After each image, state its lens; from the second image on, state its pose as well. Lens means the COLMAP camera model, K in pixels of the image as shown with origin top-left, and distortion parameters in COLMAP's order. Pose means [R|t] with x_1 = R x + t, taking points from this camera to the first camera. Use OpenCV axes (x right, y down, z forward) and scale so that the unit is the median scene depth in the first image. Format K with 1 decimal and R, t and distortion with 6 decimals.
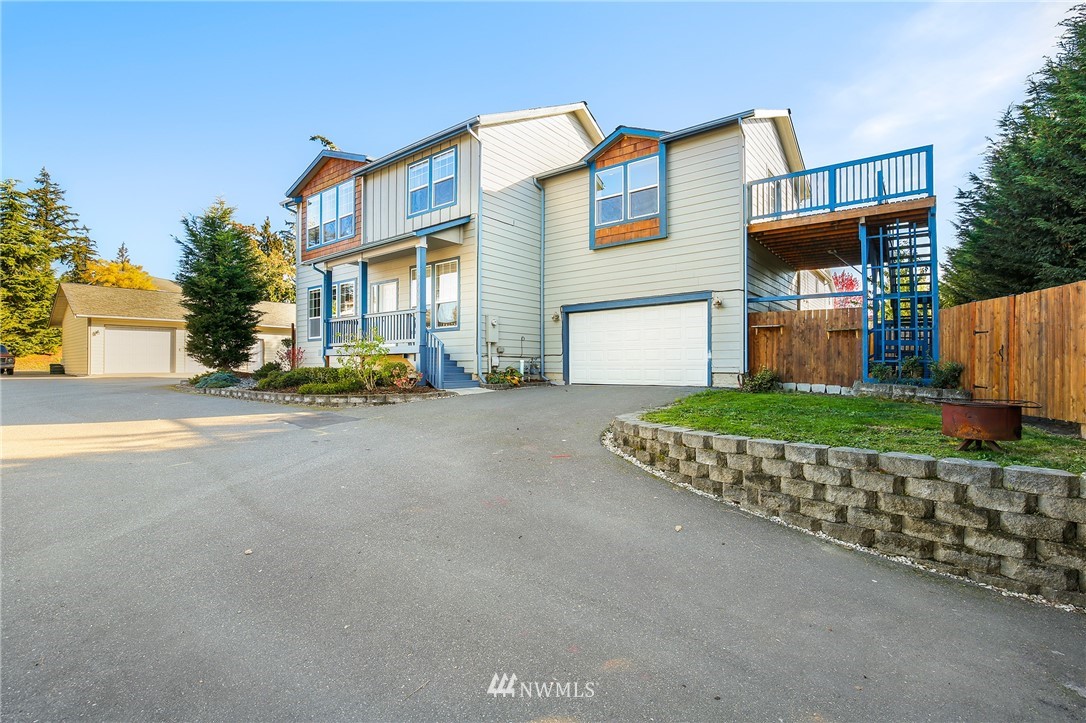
lens RADIAL K [[497.1, 0, 542.5], [0, 497.1, 361.4], [0, 0, 1]] dist [-0.011053, 0.000494]
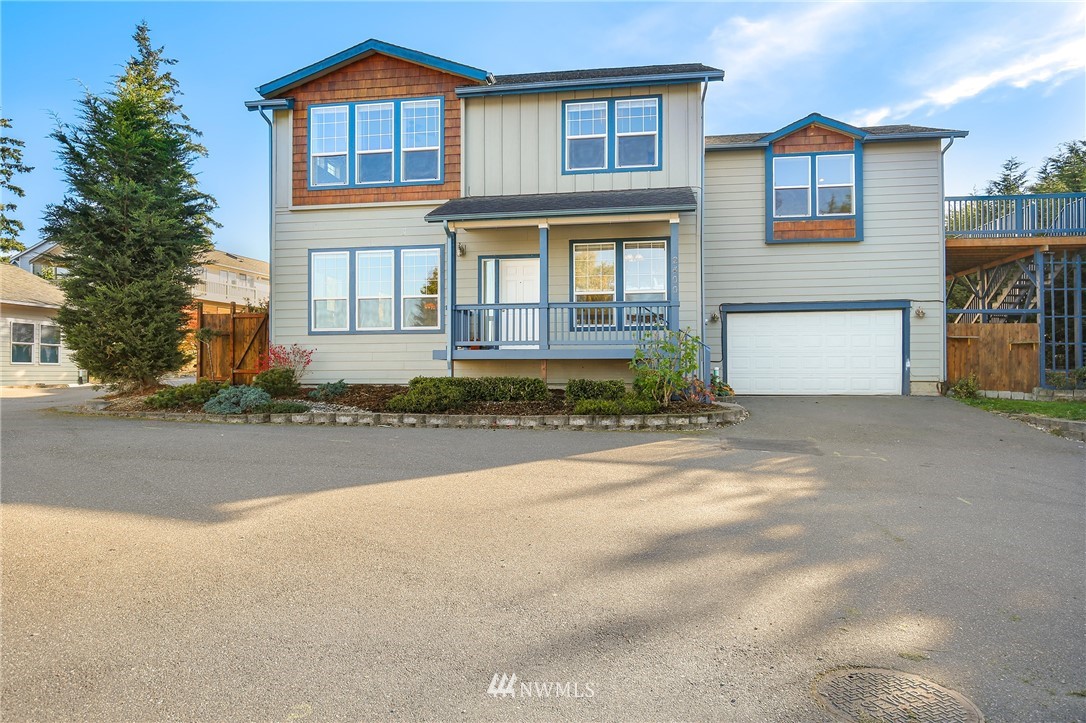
lens RADIAL K [[661.2, 0, 543.2], [0, 661.2, 364.5], [0, 0, 1]] dist [0.007008, 0.001231]
pose [[0.865310, 0.005837, 0.501204, -0.904402], [-0.004042, 0.999981, -0.004667, -0.001862], [-0.501221, 0.002012, 0.865317, 0.193458]]
